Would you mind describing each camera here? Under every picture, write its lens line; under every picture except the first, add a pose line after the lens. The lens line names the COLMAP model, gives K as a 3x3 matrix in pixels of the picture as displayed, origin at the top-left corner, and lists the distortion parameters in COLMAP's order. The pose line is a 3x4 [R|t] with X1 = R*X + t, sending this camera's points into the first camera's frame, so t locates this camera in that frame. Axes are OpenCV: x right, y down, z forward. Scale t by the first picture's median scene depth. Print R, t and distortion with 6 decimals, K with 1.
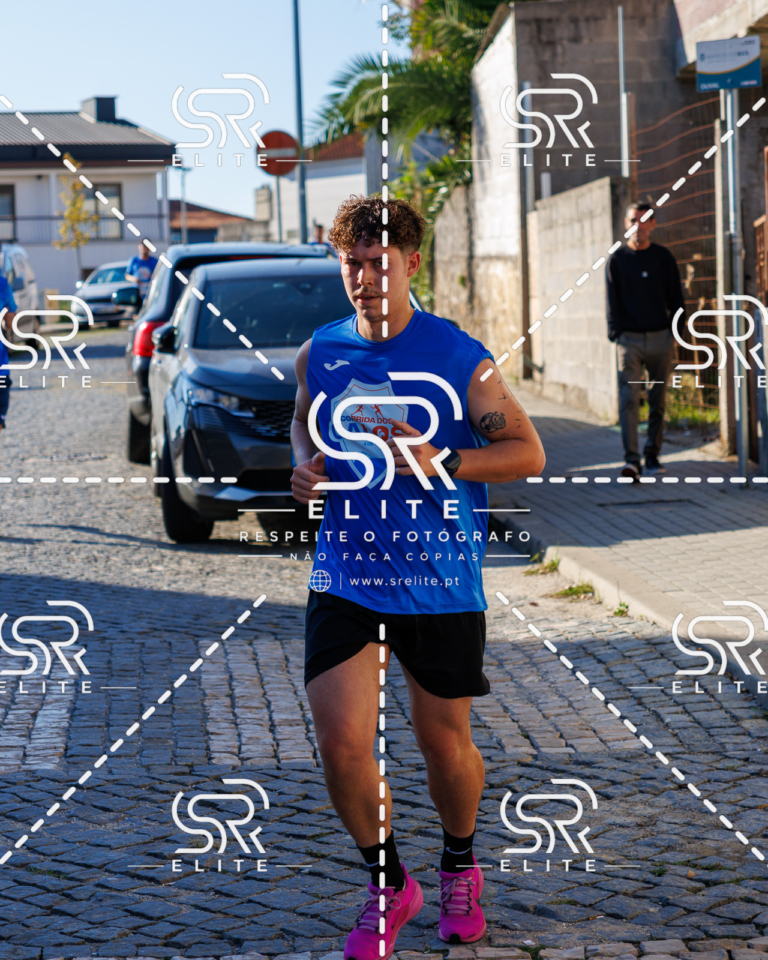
lens RADIAL K [[2998.0, 0, 382.3], [0, 2998.0, 480.3], [0, 0, 1]] dist [0.011568, 0.000000]
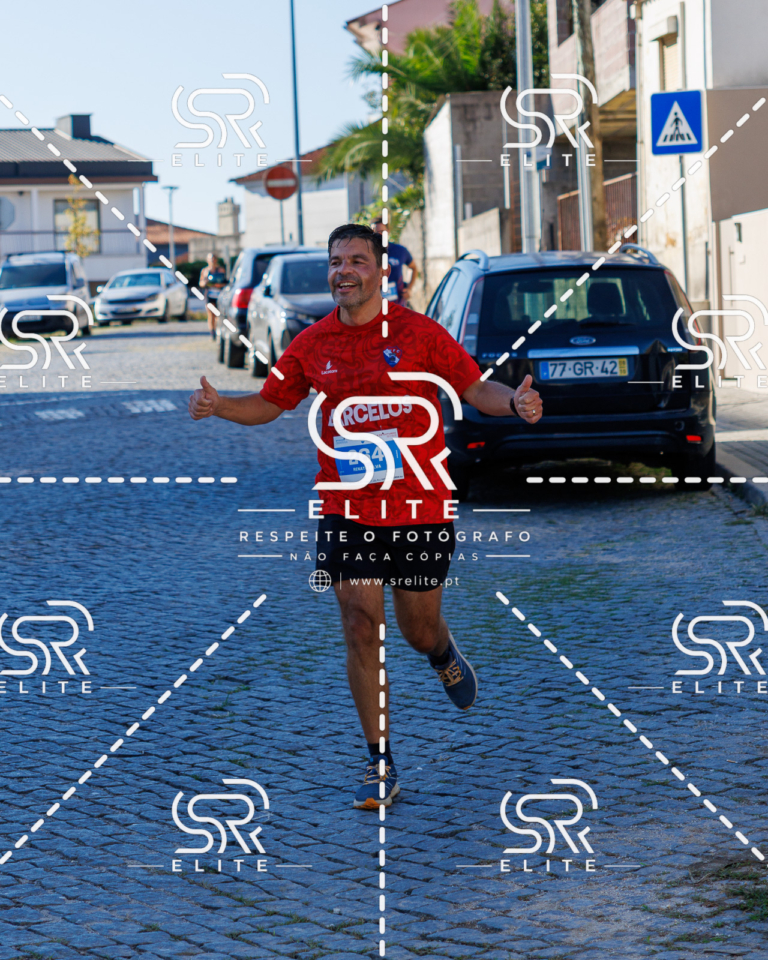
lens RADIAL K [[3148.1, 0, 381.7], [0, 3148.1, 478.7], [0, 0, 1]] dist [-0.078848, 0.000000]
pose [[0.999946, -0.003032, 0.009909, -0.006588], [0.003121, 0.999955, -0.008964, 0.045237], [-0.009882, 0.008994, 0.999911, -0.517361]]
